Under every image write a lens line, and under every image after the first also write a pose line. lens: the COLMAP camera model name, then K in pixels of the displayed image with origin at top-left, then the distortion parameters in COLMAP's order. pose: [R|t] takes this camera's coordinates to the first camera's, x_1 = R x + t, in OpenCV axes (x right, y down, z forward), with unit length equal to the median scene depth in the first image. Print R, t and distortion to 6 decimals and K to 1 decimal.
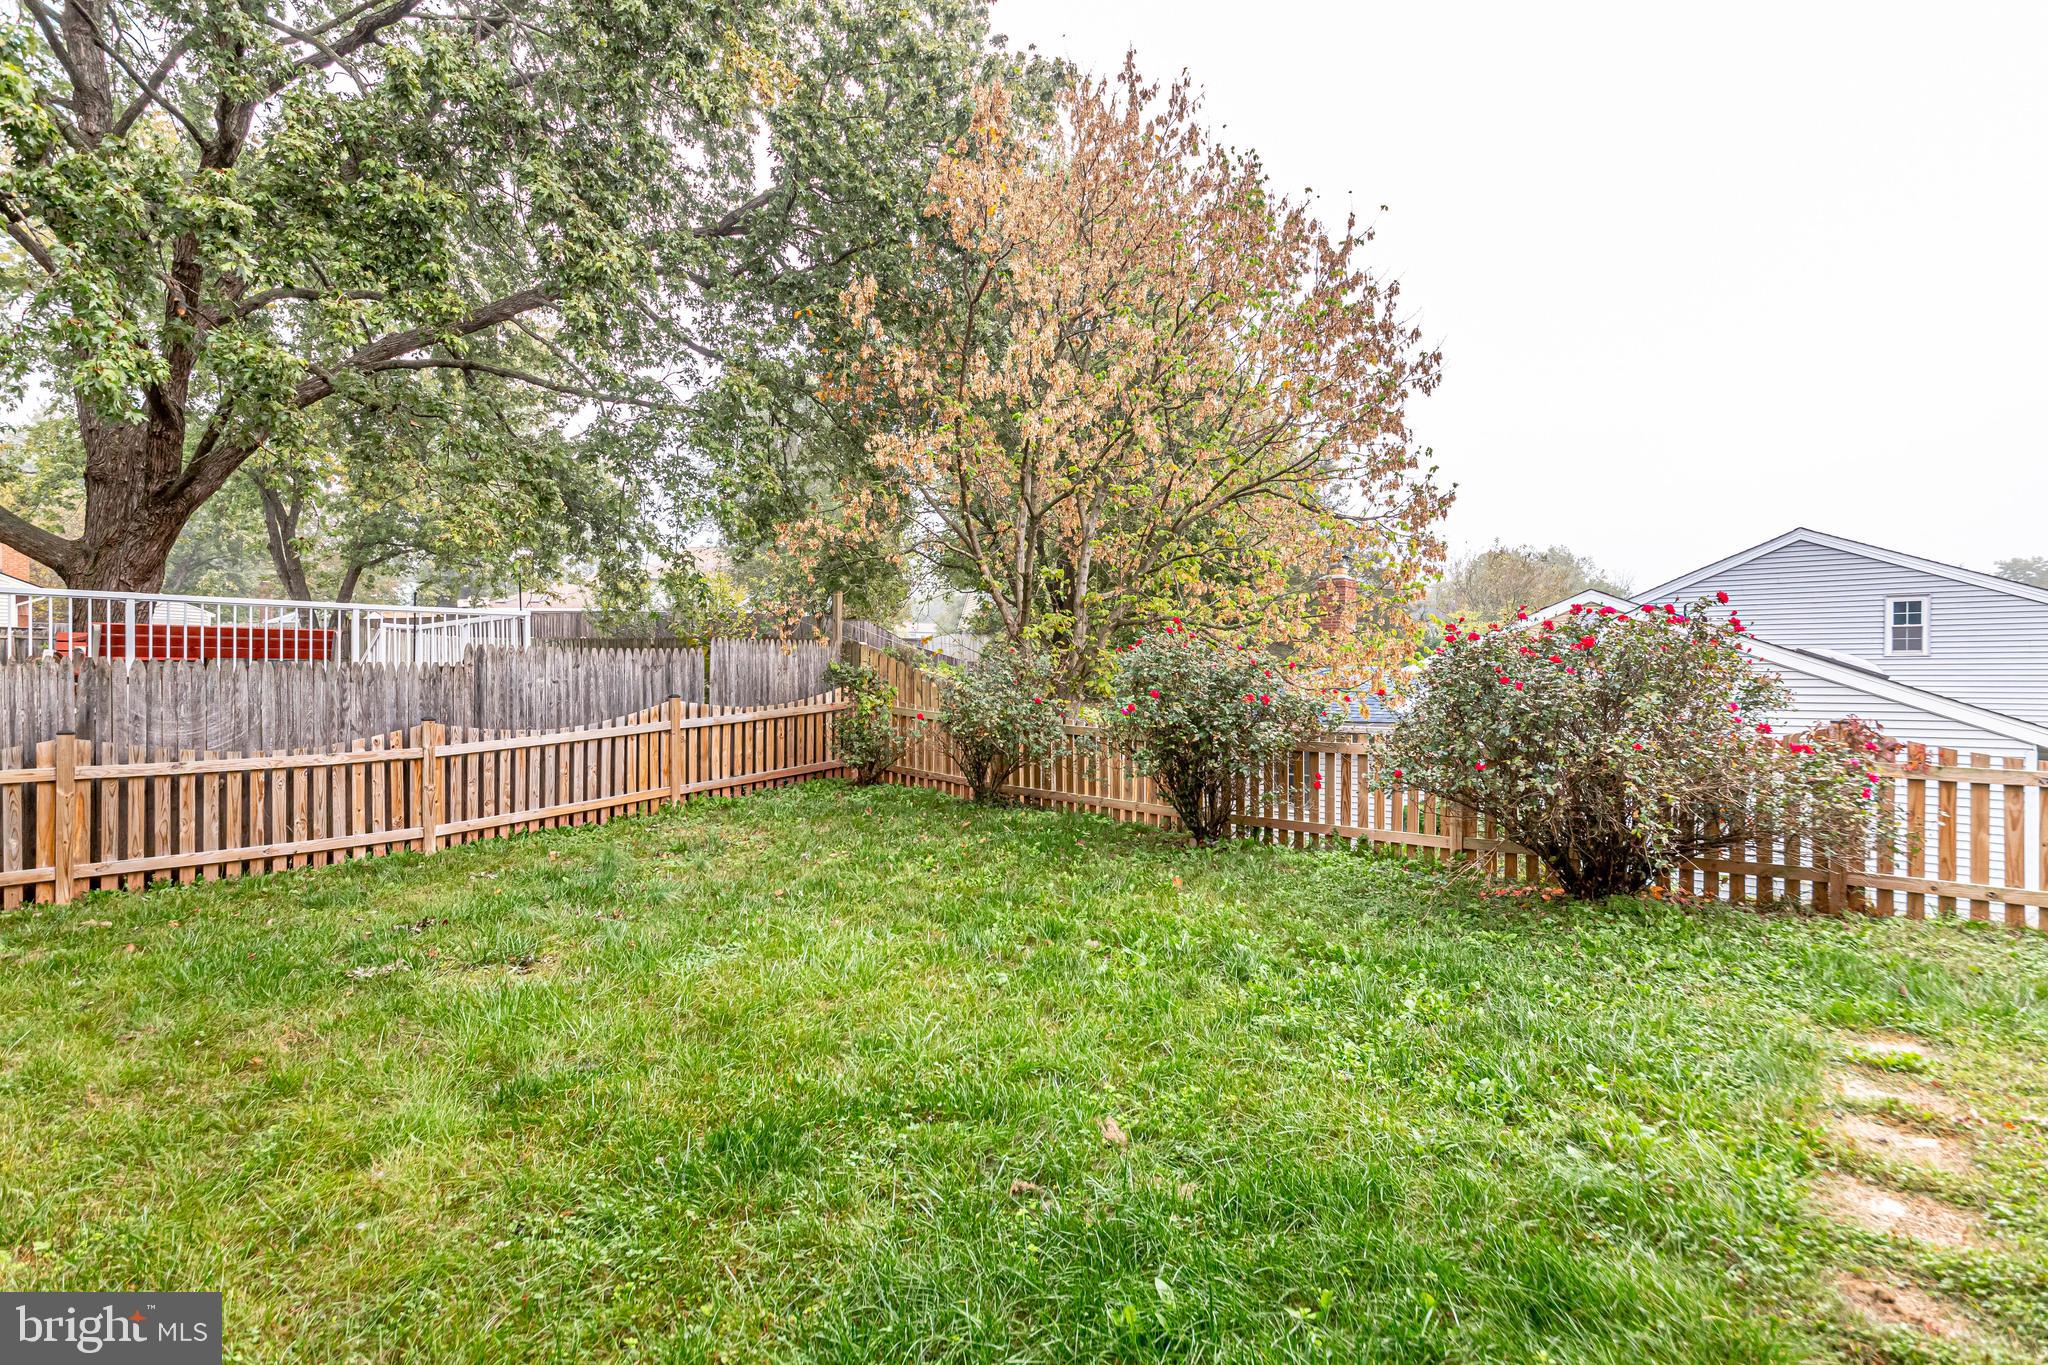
lens RADIAL K [[1000.7, 0, 1024.6], [0, 1000.7, 671.0], [0, 0, 1]] dist [-0.000777, 0.000148]
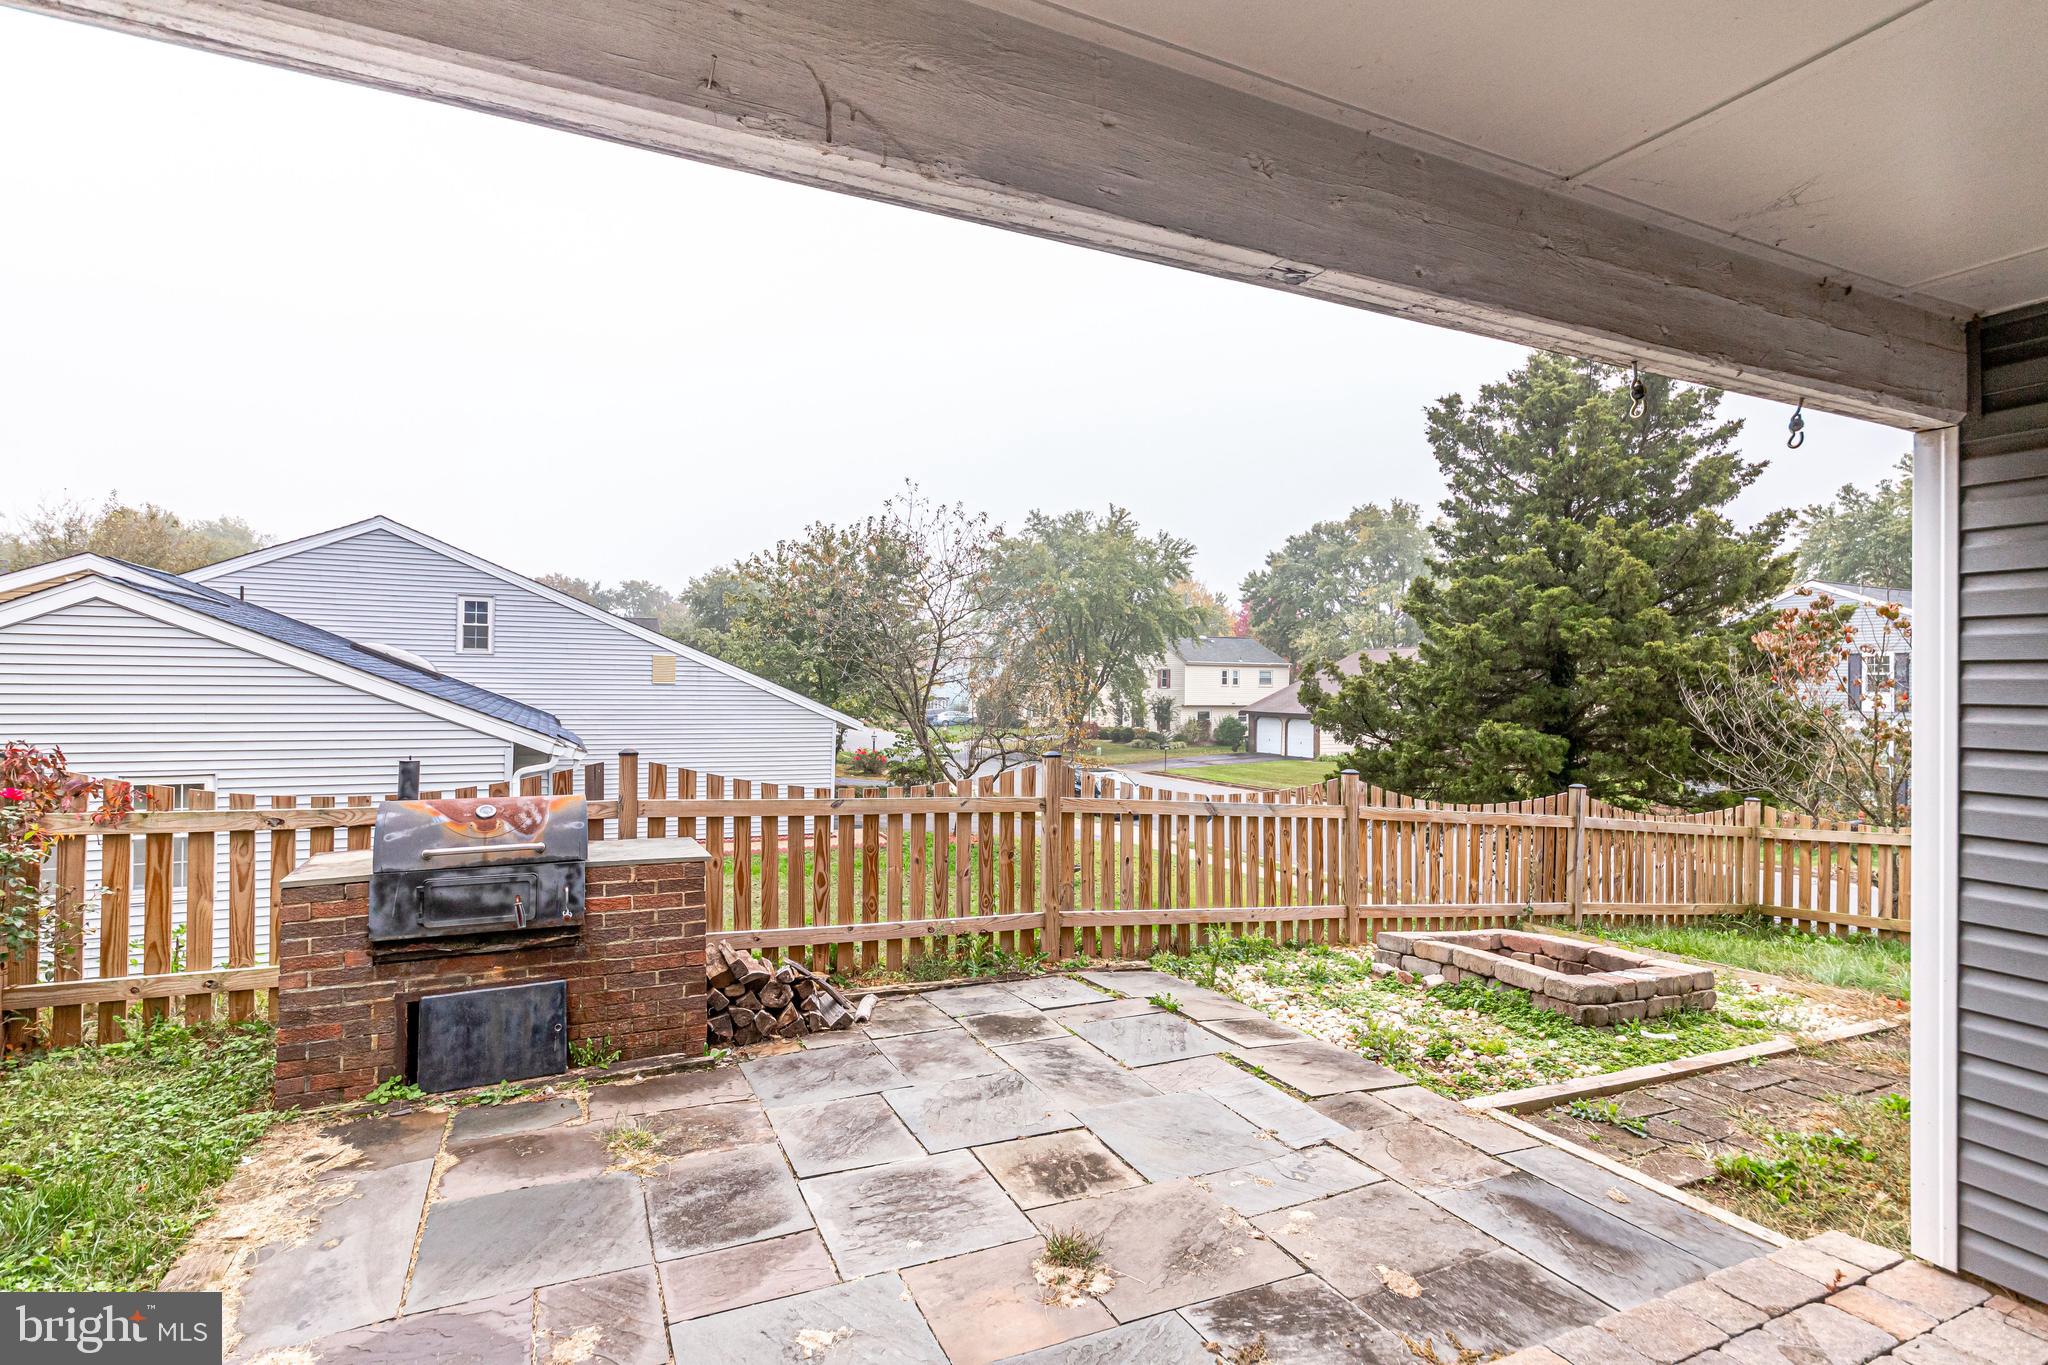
lens RADIAL K [[1000.7, 0, 1024.6], [0, 1000.7, 671.0], [0, 0, 1]] dist [-0.000777, 0.000148]
pose [[0.414238, 0.009637, 0.910118, 0.321147], [-0.016315, 0.999862, -0.003162, -0.006044], [-0.910022, -0.013539, 0.414338, 0.097240]]
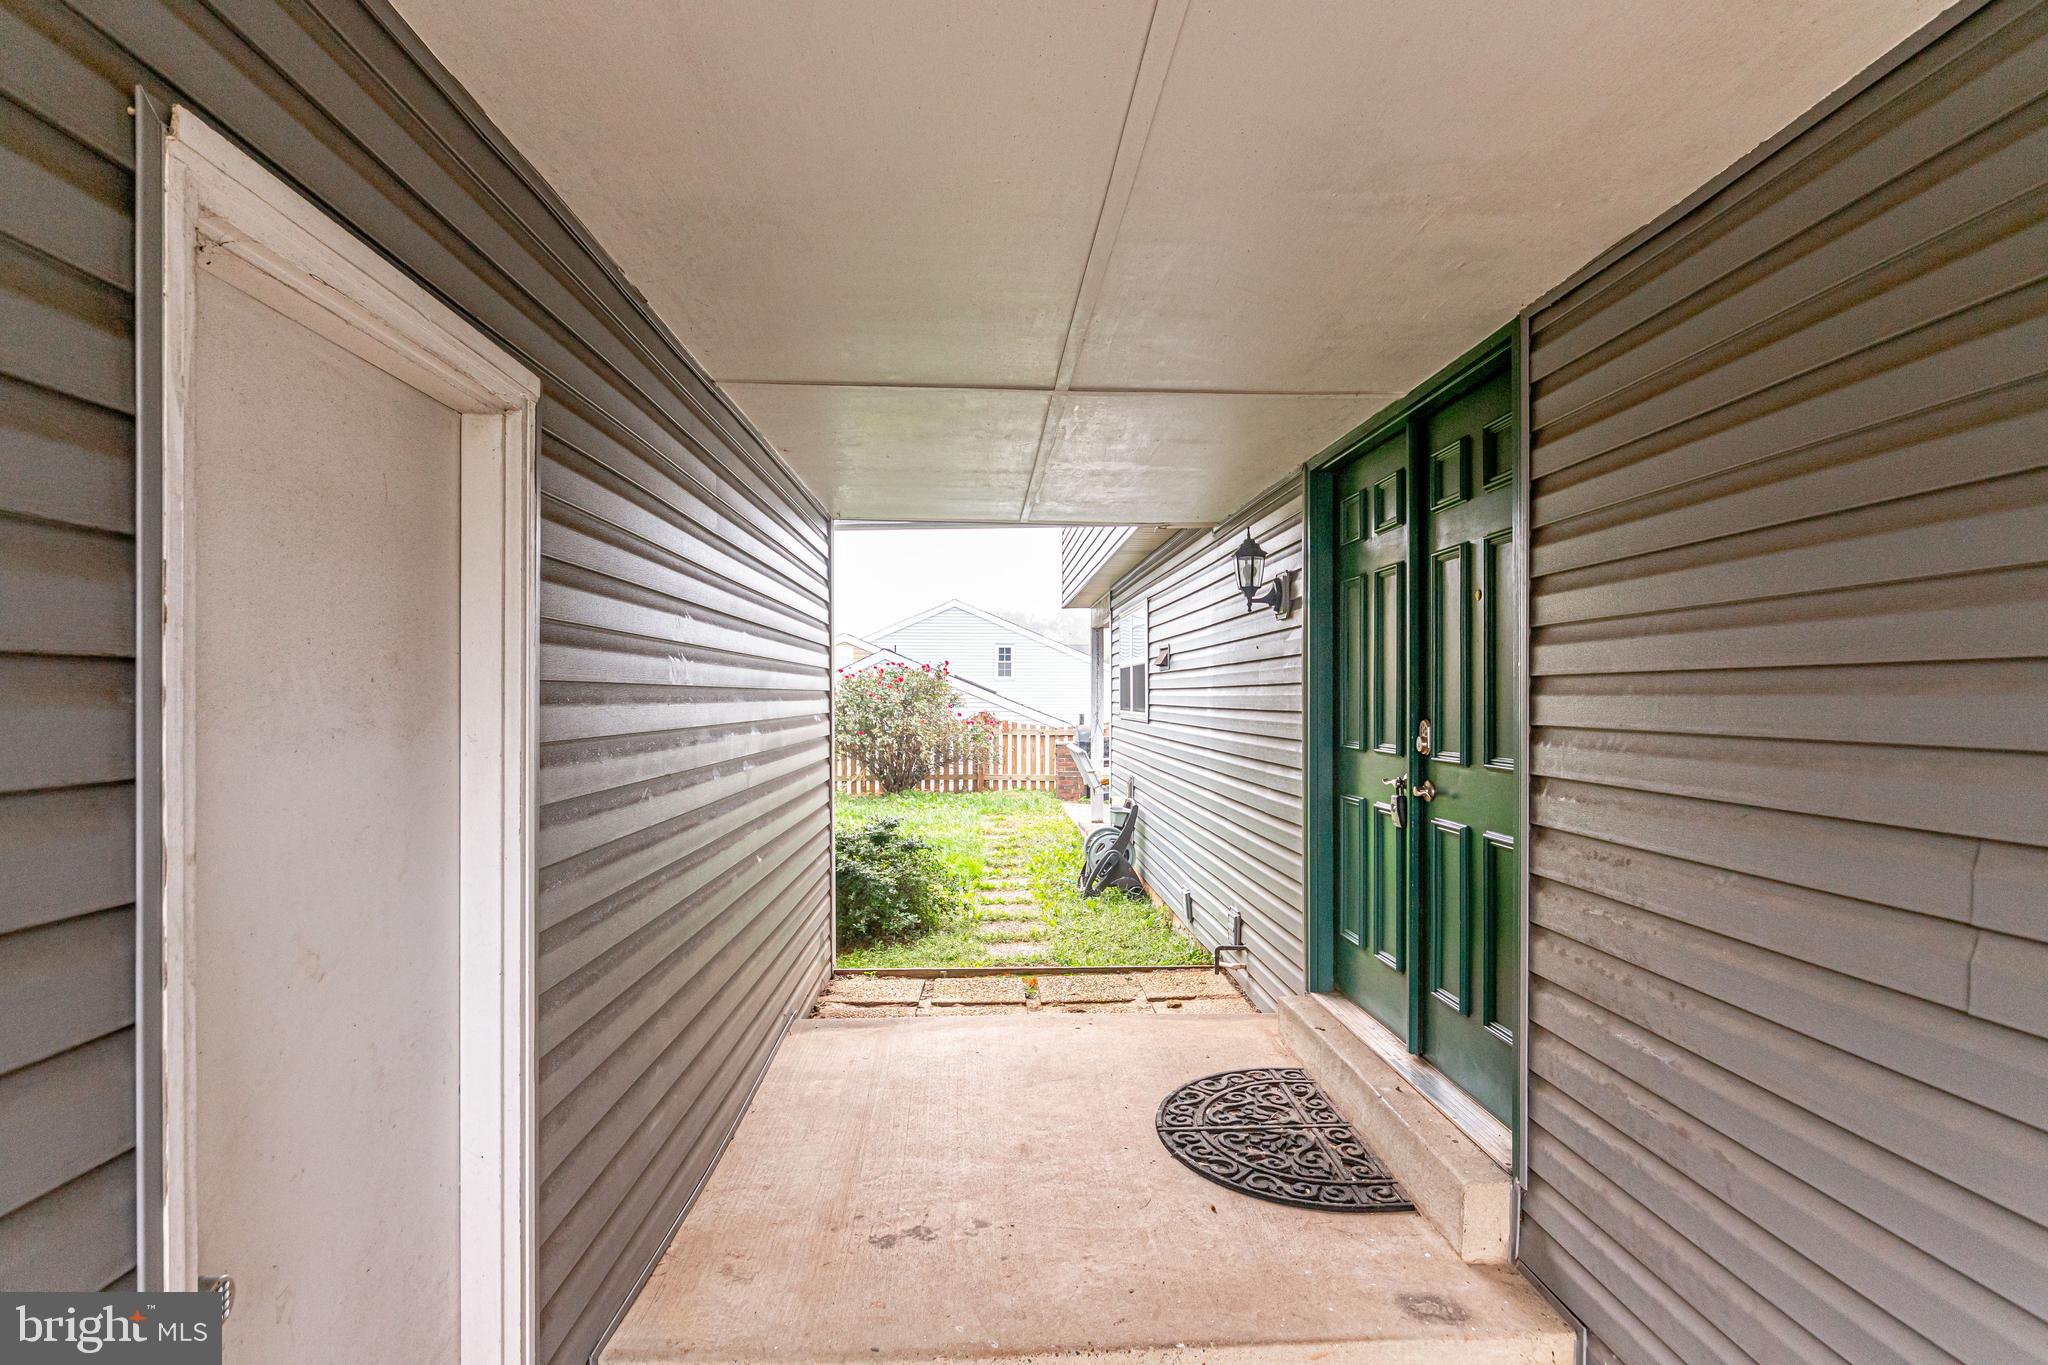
lens RADIAL K [[1050.4, 0, 1026.0], [0, 1050.4, 695.8], [0, 0, 1]] dist [-0.000054, -0.000032]
pose [[0.737398, -0.003340, 0.675451, -0.507674], [-0.003051, 0.999961, 0.008275, -0.006107], [-0.675452, -0.008163, 0.737359, -0.584096]]
